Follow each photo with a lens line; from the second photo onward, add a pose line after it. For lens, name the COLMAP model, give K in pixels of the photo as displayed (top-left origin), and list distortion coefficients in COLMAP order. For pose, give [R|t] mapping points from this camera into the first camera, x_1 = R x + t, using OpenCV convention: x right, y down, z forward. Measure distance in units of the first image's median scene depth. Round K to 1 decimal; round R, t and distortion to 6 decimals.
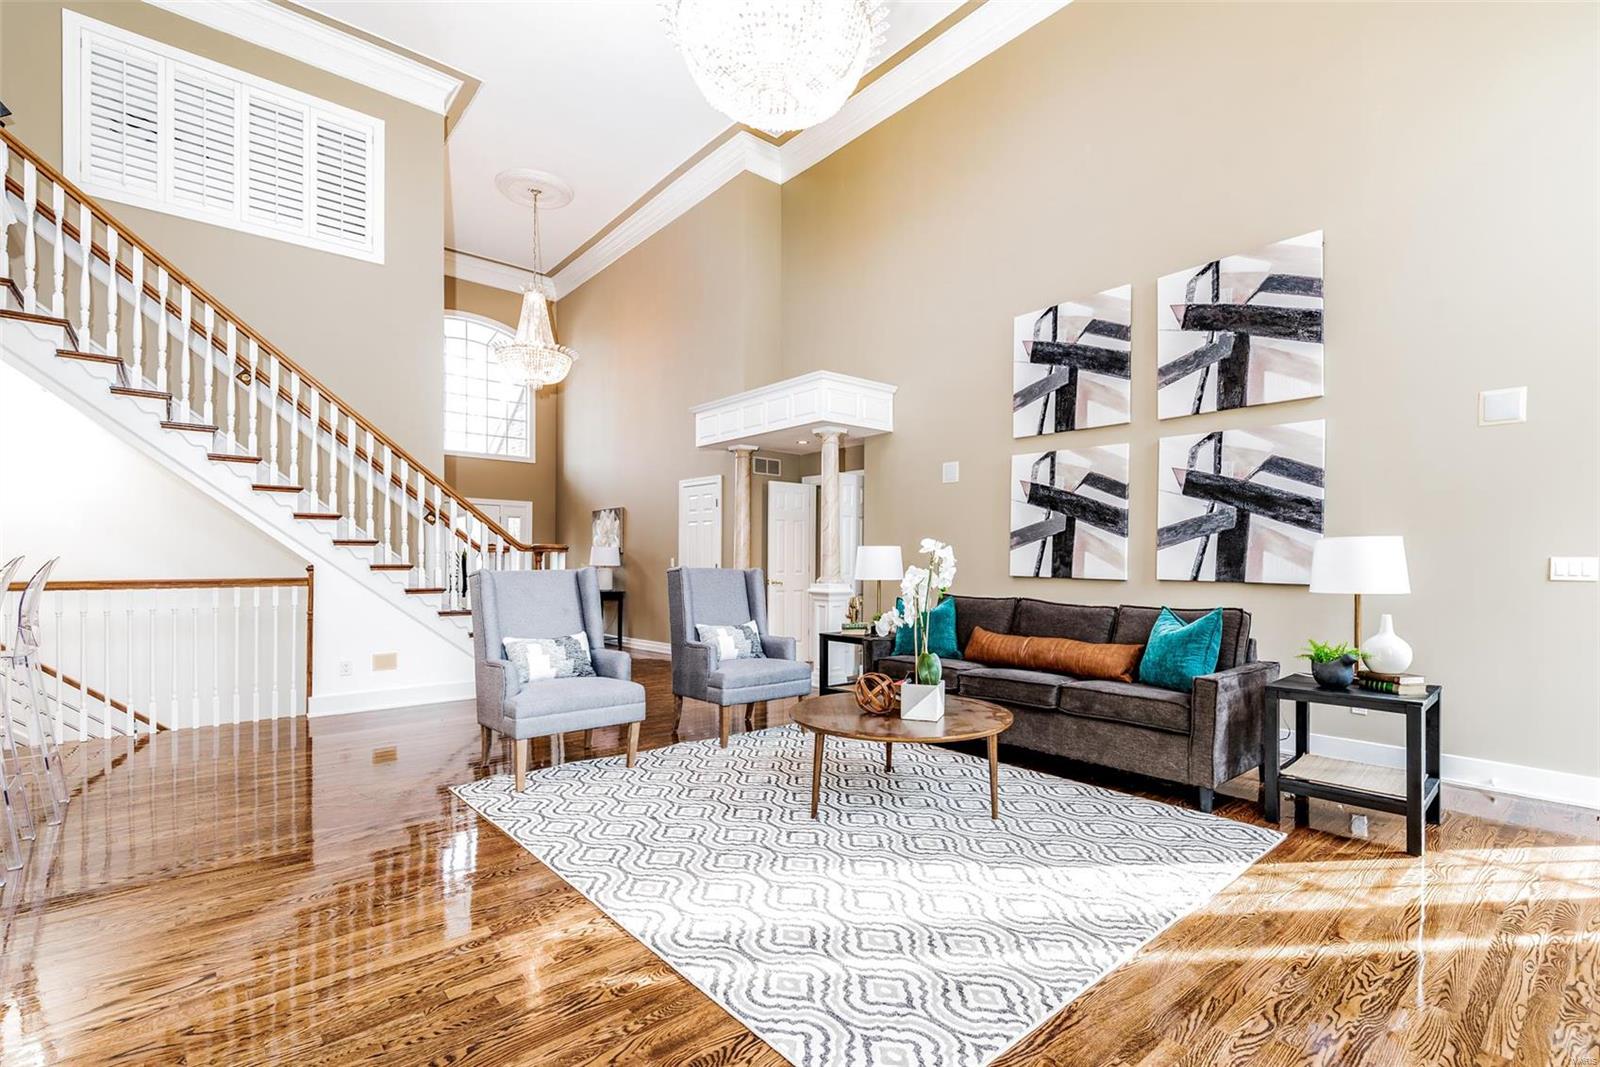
lens RADIAL K [[698.1, 0, 792.4], [0, 698.1, 562.8], [0, 0, 1]] dist [-0.000298, 0.000460]
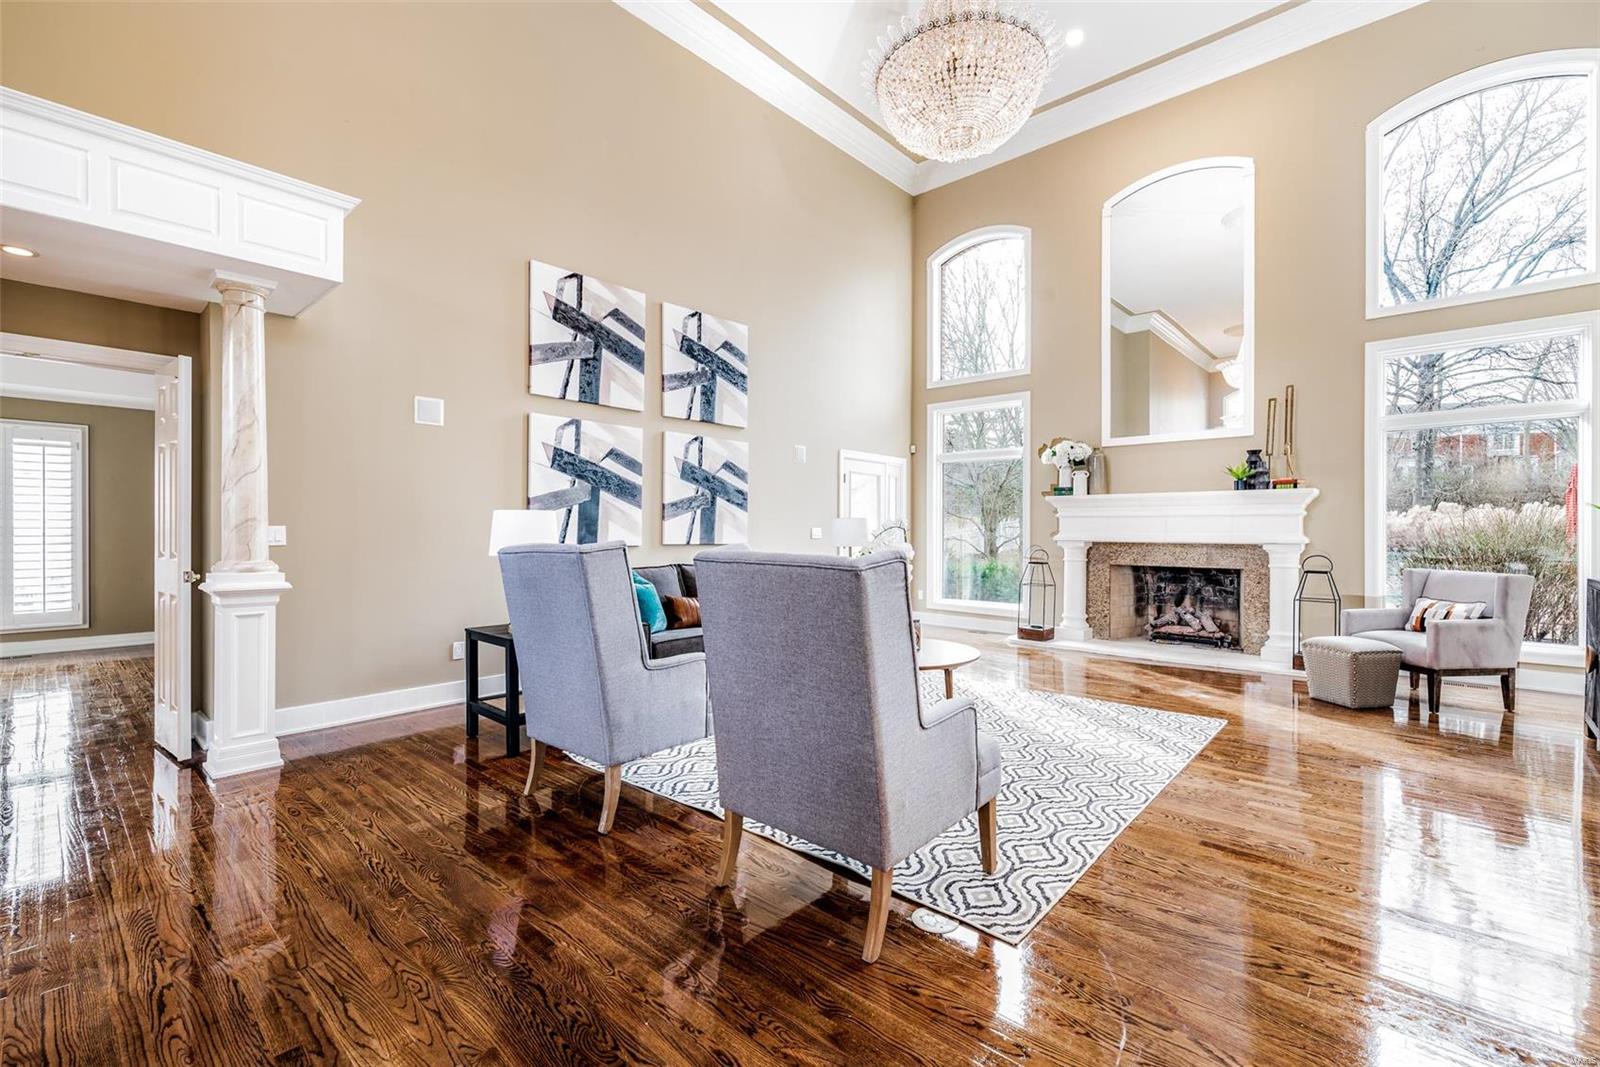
lens RADIAL K [[698.1, 0, 806.7], [0, 698.1, 532.9], [0, 0, 1]] dist [-0.000298, 0.000460]
pose [[-0.141437, -0.014032, 0.989848, -0.692337], [-0.001204, 0.999901, 0.014003, -0.012680], [-0.989947, 0.000789, -0.141440, 0.854728]]
